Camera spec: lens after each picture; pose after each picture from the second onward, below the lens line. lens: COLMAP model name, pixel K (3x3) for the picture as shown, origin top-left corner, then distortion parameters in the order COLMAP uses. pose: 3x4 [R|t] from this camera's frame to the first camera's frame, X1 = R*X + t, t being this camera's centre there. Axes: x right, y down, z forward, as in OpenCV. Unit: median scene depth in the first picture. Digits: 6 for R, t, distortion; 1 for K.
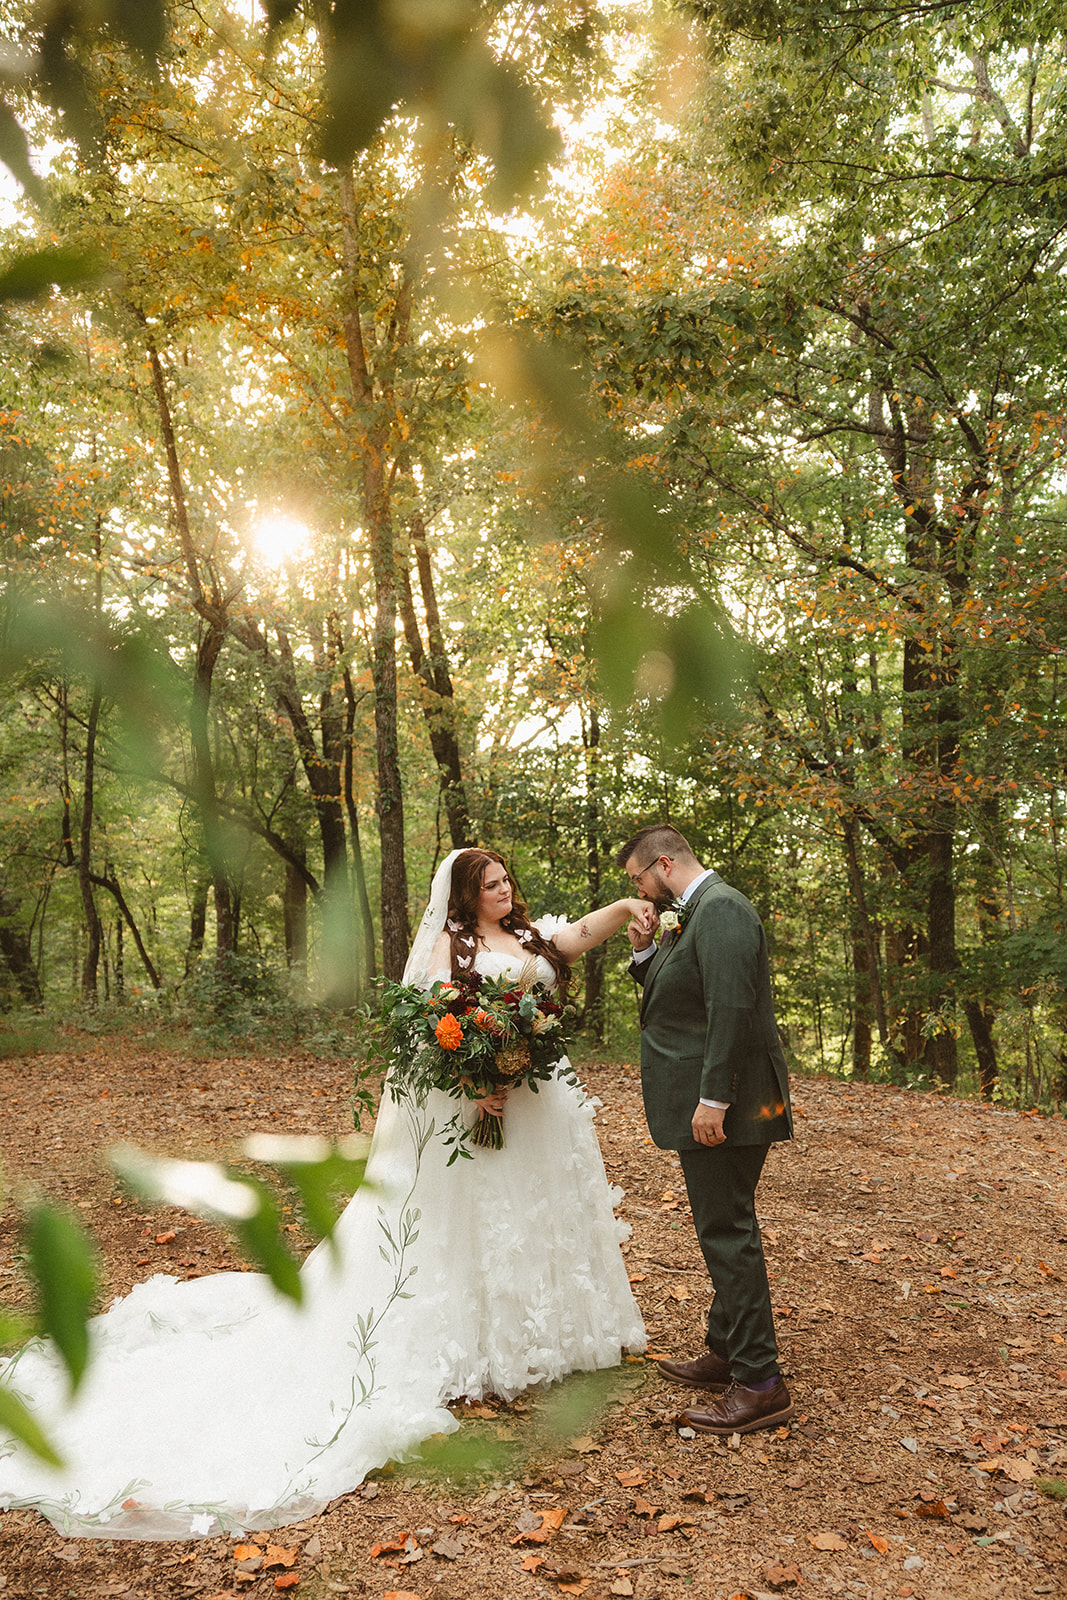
lens RADIAL K [[1238.1, 0, 531.6], [0, 1238.1, 831.2], [0, 0, 1]] dist [-0.010059, 0.003628]
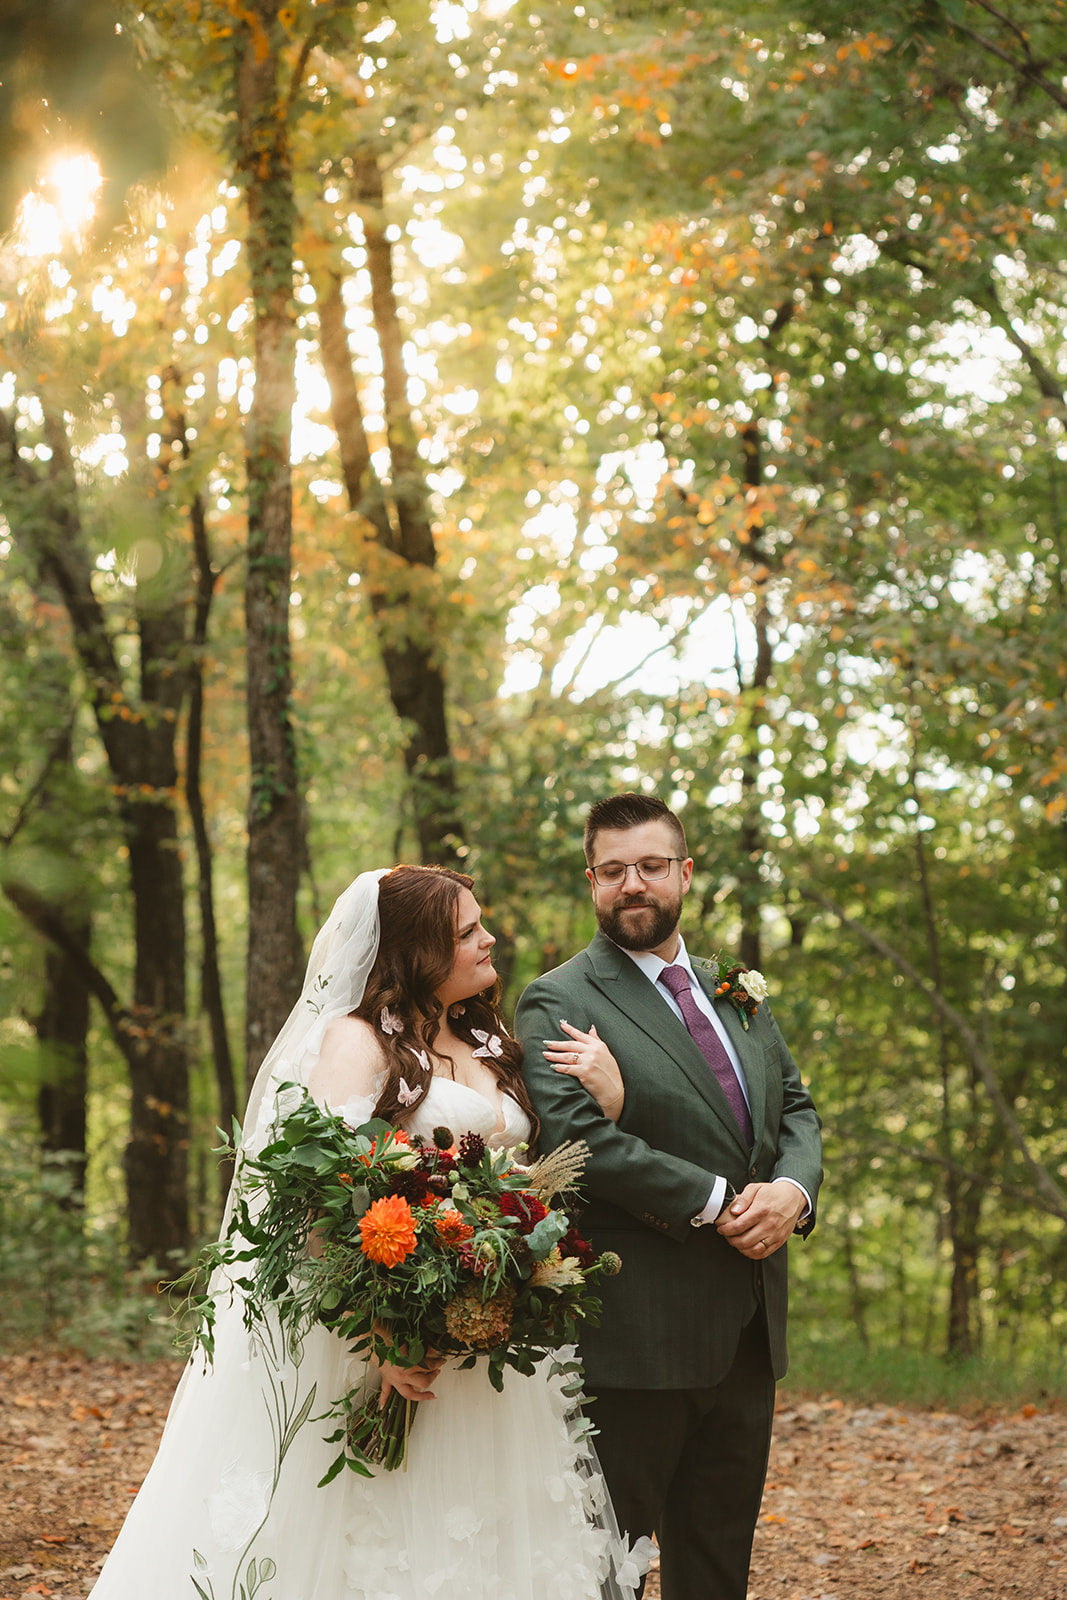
lens RADIAL K [[2995.8, 0, 533.5], [0, 2995.8, 800.0], [0, 0, 1]] dist [0.109317, -0.094193]
pose [[0.998908, 0.027883, -0.037492, 0.012043], [-0.029066, 0.999085, -0.031373, 0.005125], [0.036583, 0.032429, 0.998804, -0.049850]]
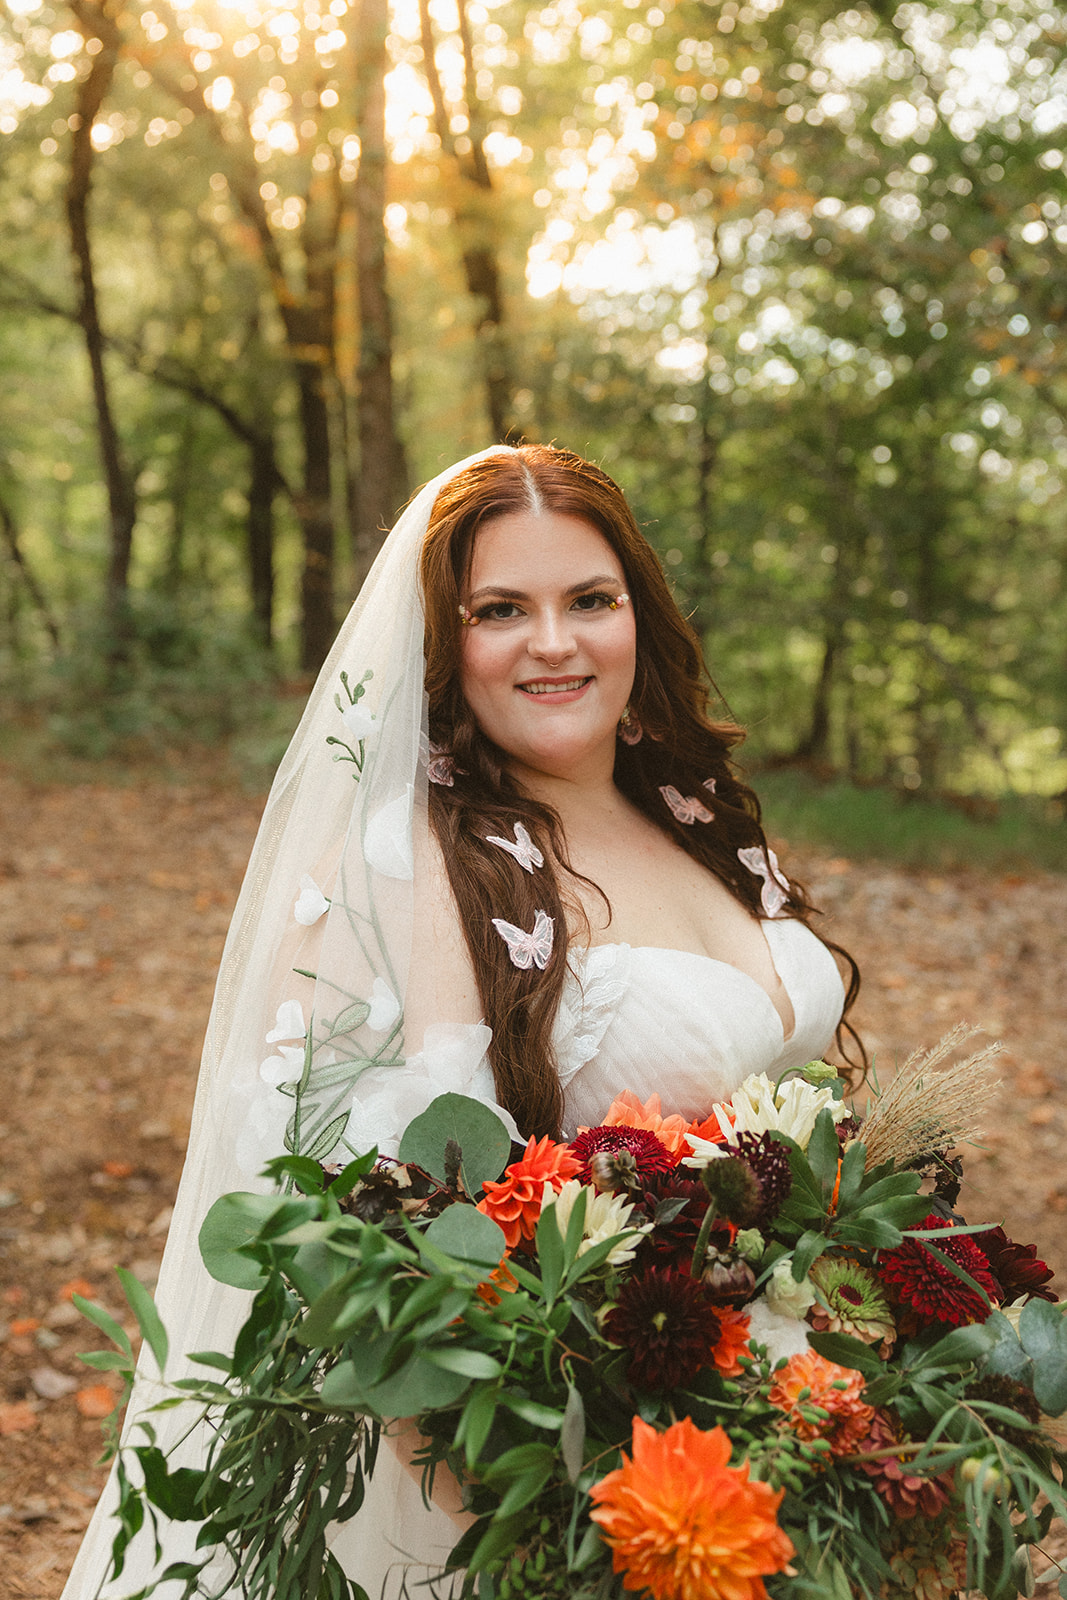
lens RADIAL K [[1613.1, 0, 533.5], [0, 1613.1, 800.0], [0, 0, 1]] dist [-0.103963, -0.003084]
pose [[0.998303, 0.050348, -0.029271, -0.006215], [-0.042209, 0.971801, 0.231994, 0.002043], [0.040126, -0.230364, 0.972277, 0.151844]]
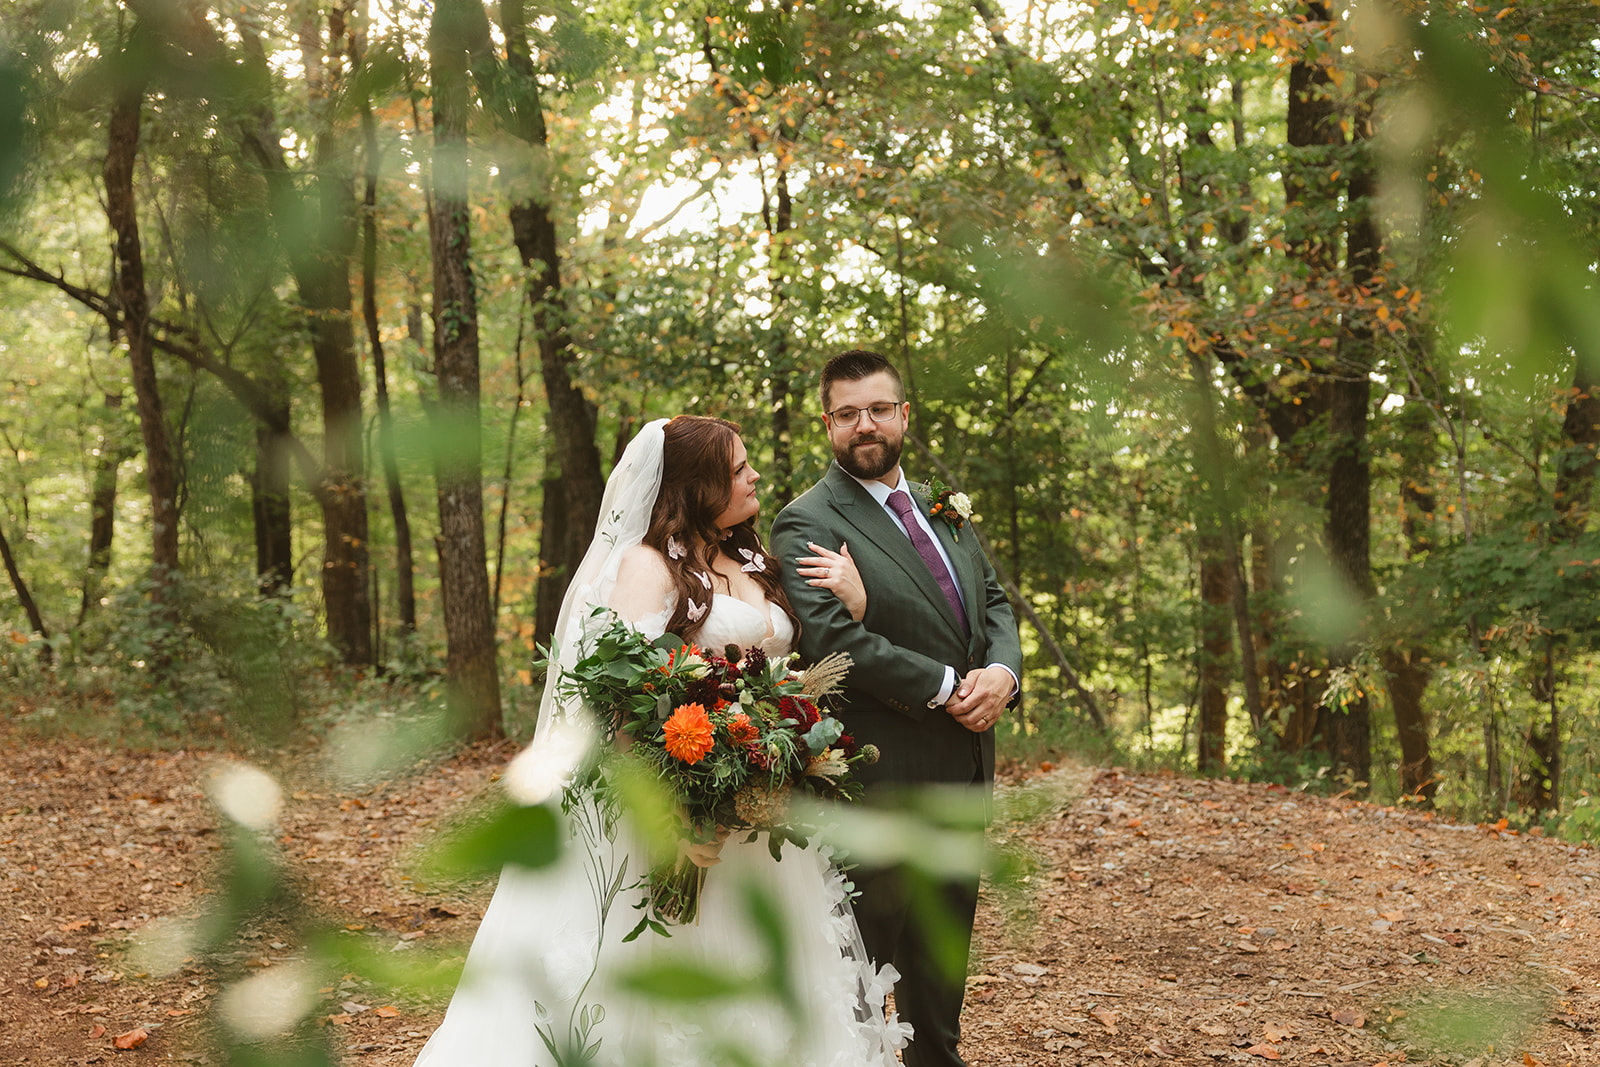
lens RADIAL K [[2070.0, 0, 801.4], [0, 2070.0, 440.1], [0, 0, 1]] dist [0.009480, -0.011191]
pose [[0.997700, 0.003038, 0.067716, -0.008236], [-0.005342, 0.999412, 0.033861, -0.001143], [-0.067573, -0.034144, 0.997130, -0.008943]]
